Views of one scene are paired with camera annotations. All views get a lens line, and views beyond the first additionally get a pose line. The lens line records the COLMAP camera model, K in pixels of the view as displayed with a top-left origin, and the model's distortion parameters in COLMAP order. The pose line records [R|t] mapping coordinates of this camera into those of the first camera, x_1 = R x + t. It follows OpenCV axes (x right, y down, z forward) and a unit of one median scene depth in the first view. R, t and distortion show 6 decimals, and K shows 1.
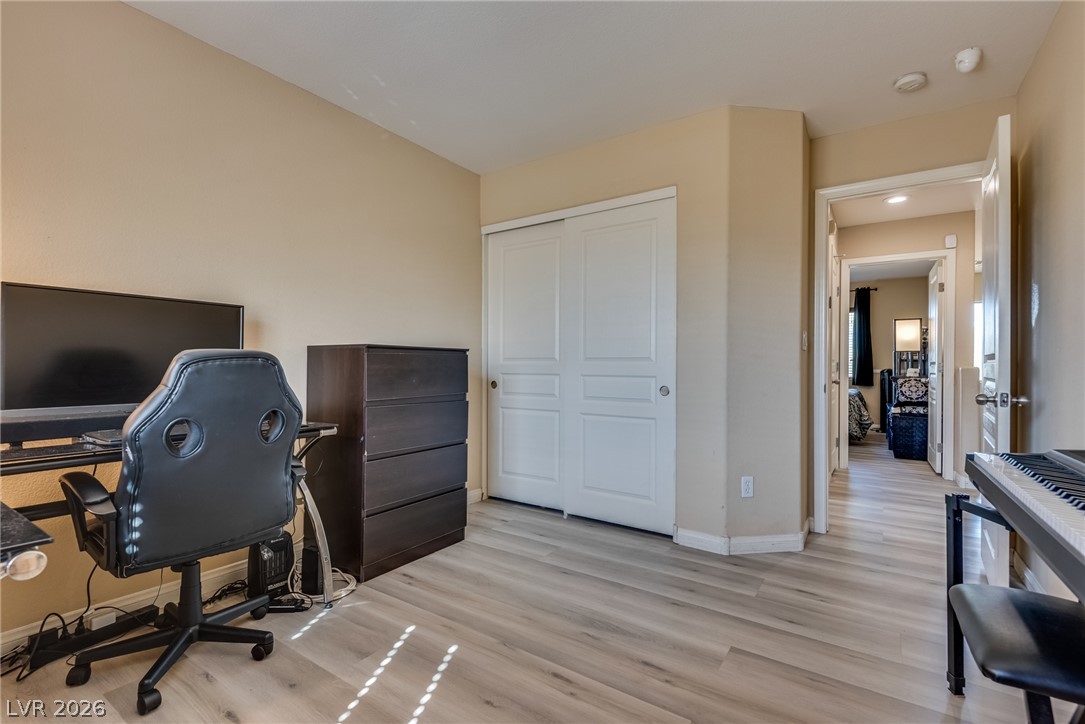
lens RADIAL K [[497.9, 0, 540.7], [0, 497.9, 359.1], [0, 0, 1]] dist [0.007759, -0.001214]
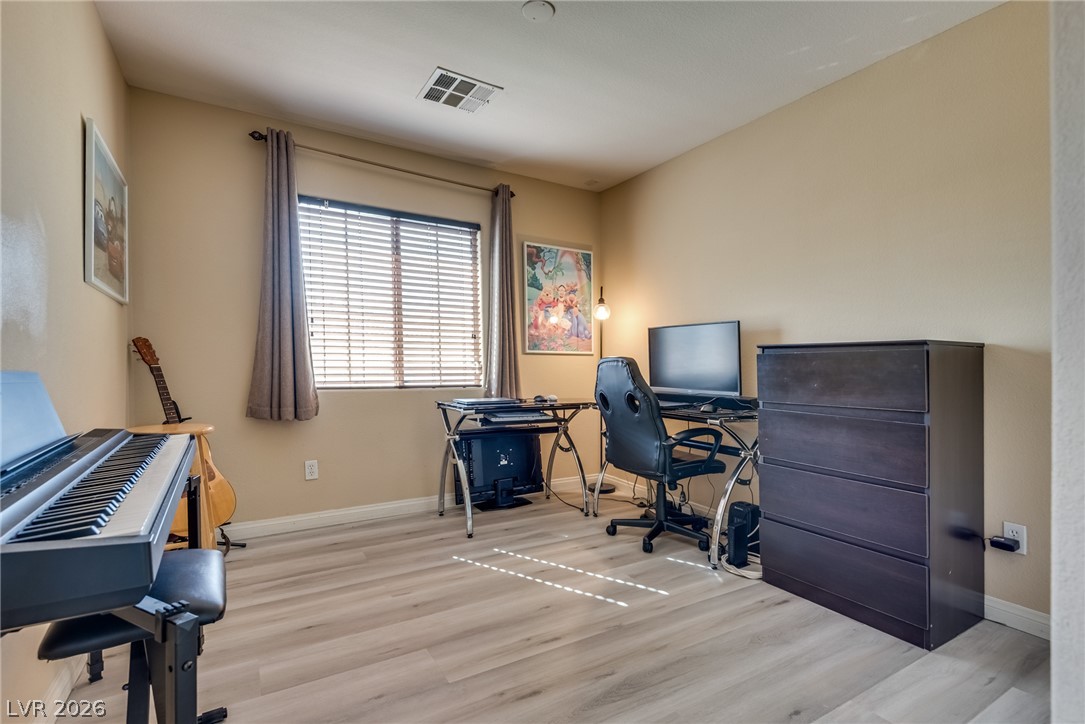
lens RADIAL K [[497.9, 0, 539.6], [0, 497.9, 362.3], [0, 0, 1]] dist [0.007759, -0.001214]
pose [[-0.415096, -0.009372, -0.909729, 0.933024], [-0.006722, 0.999951, -0.007235, 0.018894], [0.909753, 0.003112, -0.415139, 1.245187]]
